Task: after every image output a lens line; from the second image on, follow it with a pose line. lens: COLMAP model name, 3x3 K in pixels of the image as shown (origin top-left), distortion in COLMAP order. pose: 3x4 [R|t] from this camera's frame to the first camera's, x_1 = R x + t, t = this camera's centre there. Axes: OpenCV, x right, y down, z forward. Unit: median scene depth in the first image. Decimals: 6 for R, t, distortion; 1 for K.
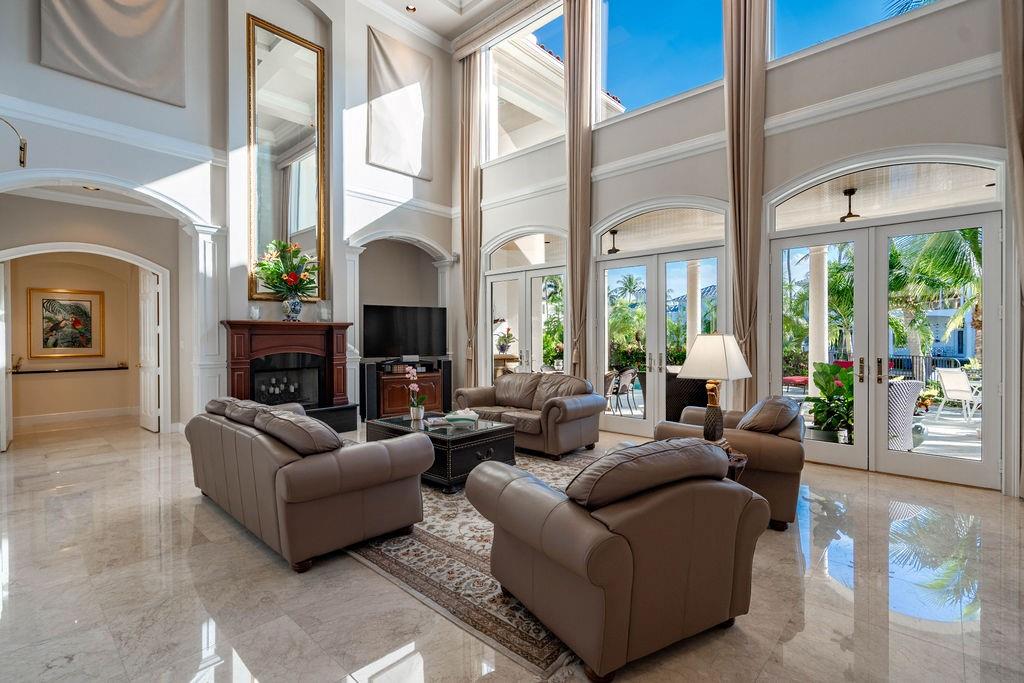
lens RADIAL K [[472.0, 0, 513.2], [0, 472.0, 338.8], [0, 0, 1]] dist [0.001248, 0.000425]
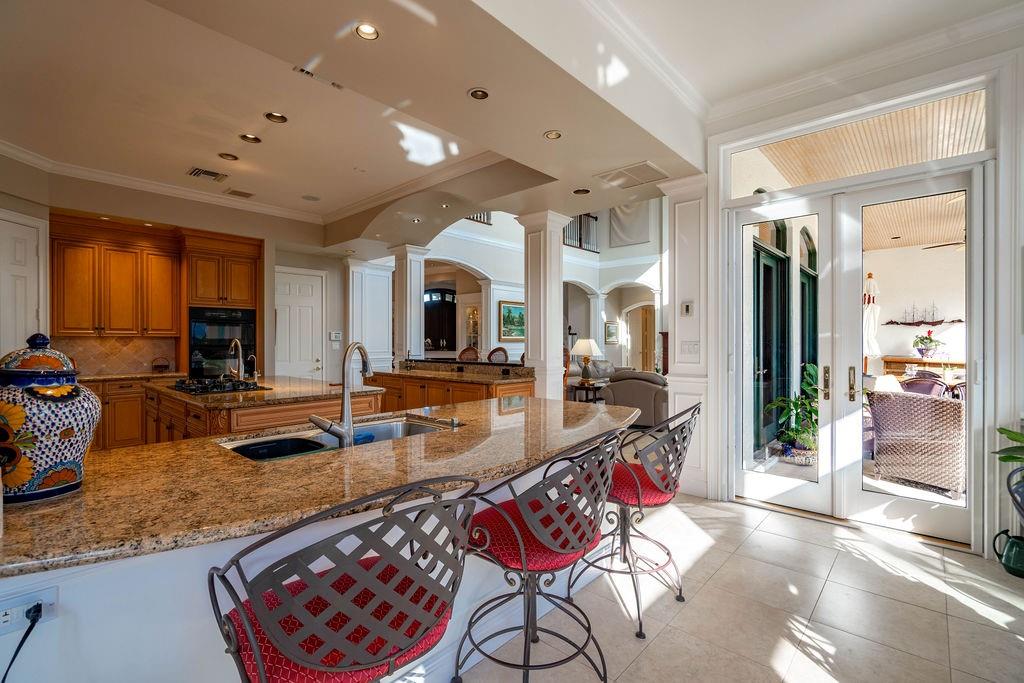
lens RADIAL K [[466.3, 0, 514.0], [0, 466.3, 346.3], [0, 0, 1]] dist [0.000694, 0.000048]
pose [[0.005350, 0.012589, -0.999906, 1.317993], [-0.012061, 0.999849, 0.012524, 0.006493], [0.999913, 0.011992, 0.005501, 0.264051]]
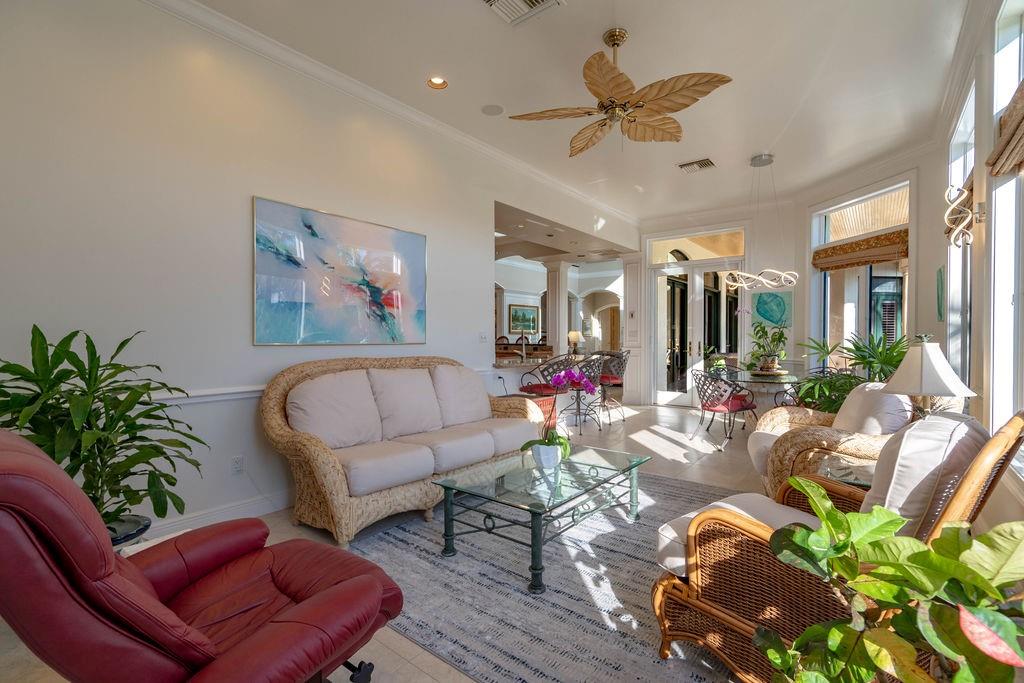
lens RADIAL K [[466.3, 0, 514.0], [0, 466.3, 346.3], [0, 0, 1]] dist [0.000694, 0.000048]
pose [[0.069851, 0.022708, -0.997299, 1.933104], [-0.014623, 0.999657, 0.021738, 0.023212], [0.997450, 0.013065, 0.070159, 0.091153]]
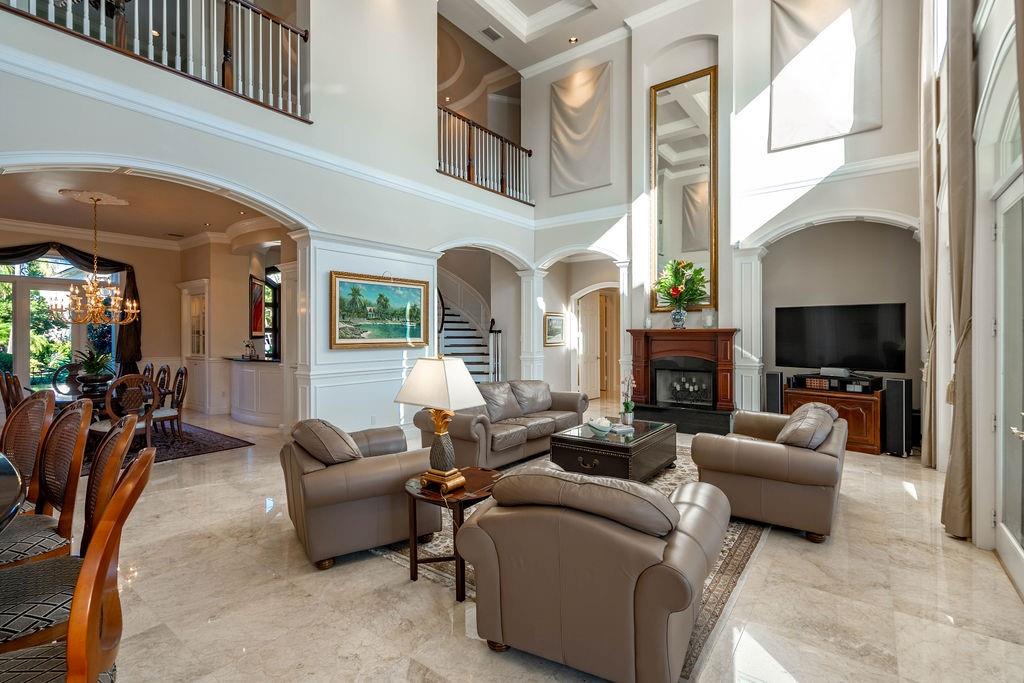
lens RADIAL K [[472.0, 0, 513.2], [0, 472.0, 338.8], [0, 0, 1]] dist [0.001248, 0.000425]
pose [[0.085493, 0.012412, -0.996261, 0.601872], [-0.009993, 0.999883, 0.011600, -0.020583], [0.996289, 0.008963, 0.085607, 0.472191]]
